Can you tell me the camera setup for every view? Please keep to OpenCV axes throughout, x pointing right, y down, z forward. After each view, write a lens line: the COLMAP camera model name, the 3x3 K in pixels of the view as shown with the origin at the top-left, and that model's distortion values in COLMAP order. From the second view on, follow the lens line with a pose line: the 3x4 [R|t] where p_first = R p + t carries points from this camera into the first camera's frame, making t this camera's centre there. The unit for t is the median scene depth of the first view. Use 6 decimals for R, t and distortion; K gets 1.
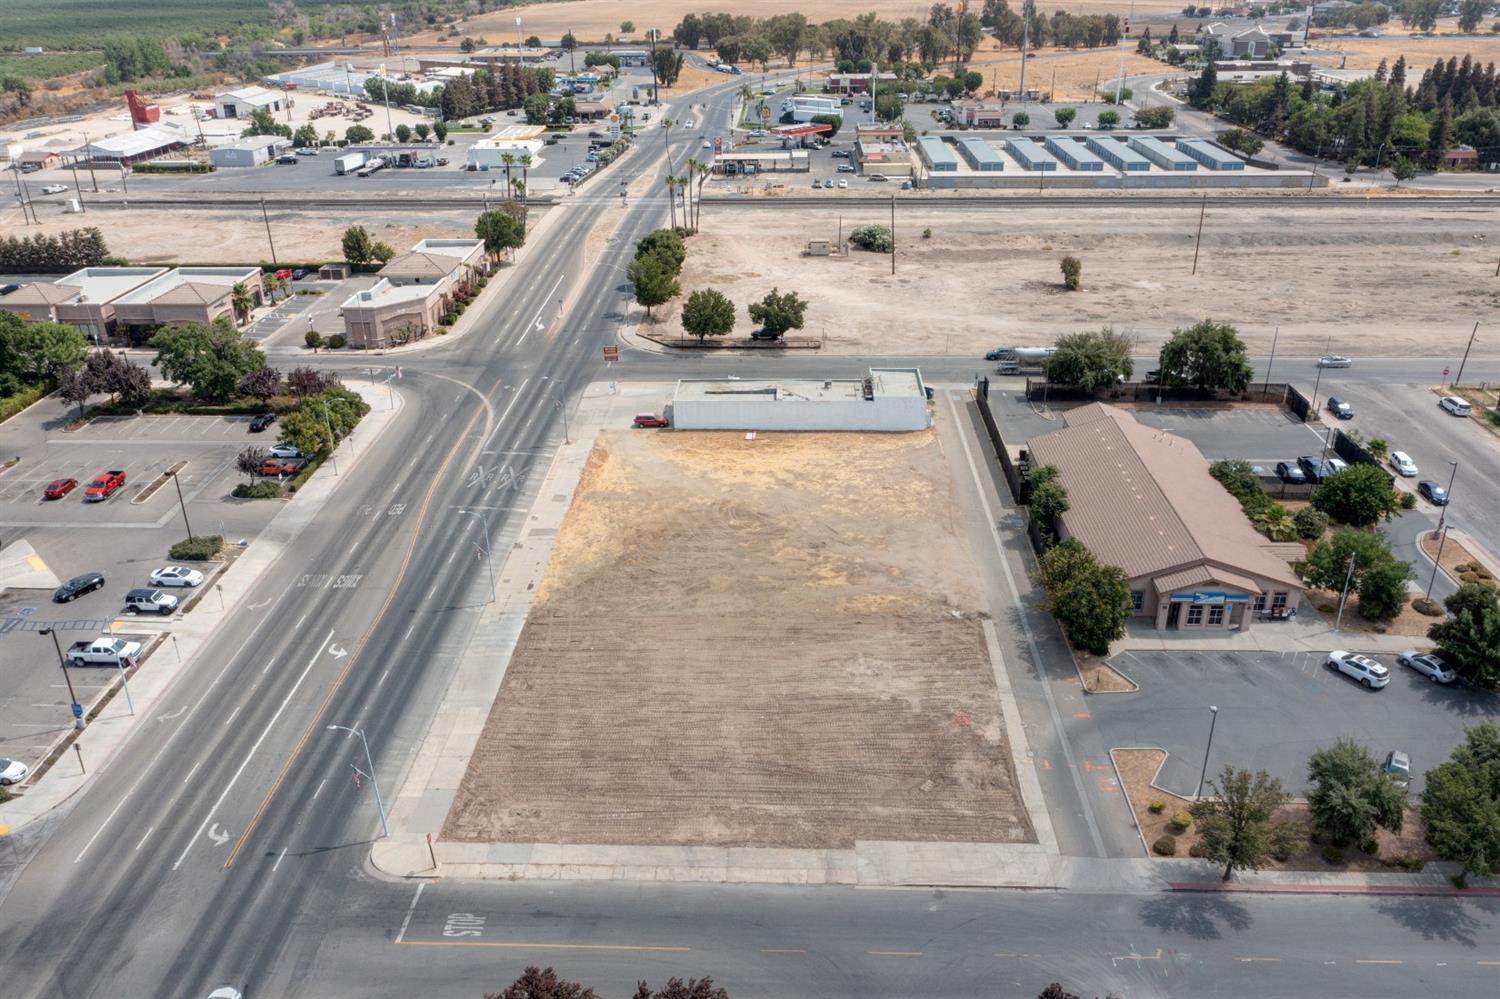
lens RADIAL K [[1180.0, 0, 750.0], [0, 1180.0, 499.5], [0, 0, 1]] dist [-0.011523, 0.006228]
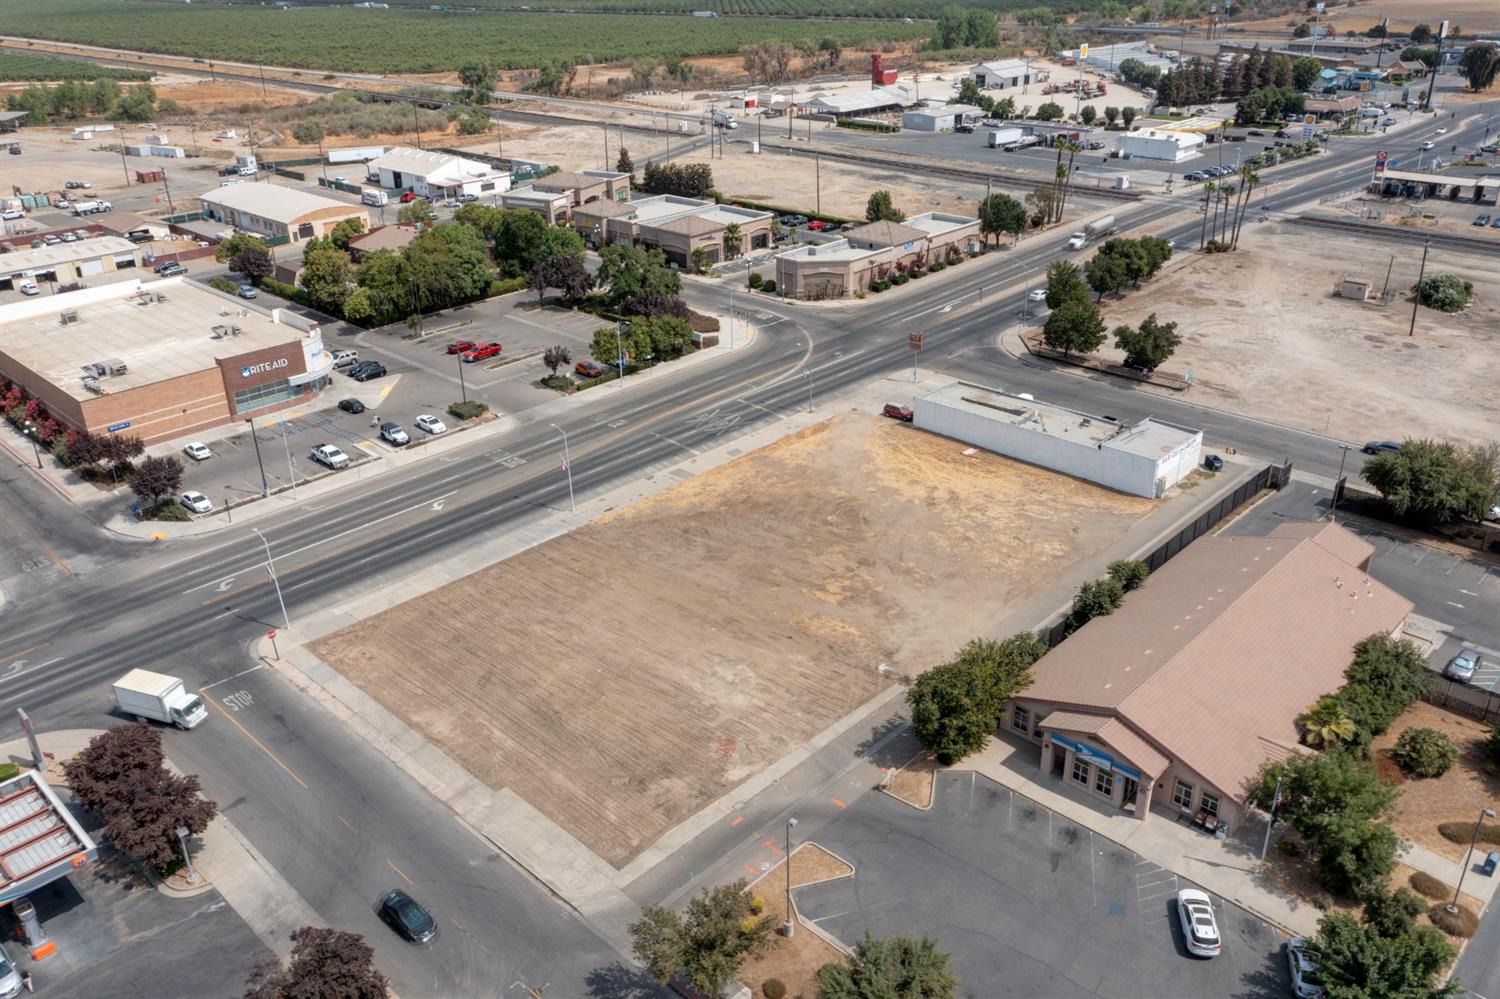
lens RADIAL K [[1180.0, 0, 750.0], [0, 1180.0, 499.5], [0, 0, 1]] dist [-0.011523, 0.006228]
pose [[0.745356, 0.284163, -0.603072, 0.423737], [-0.274755, 0.955146, 0.110479, -0.069112], [0.607416, 0.083351, 0.789999, 0.144237]]
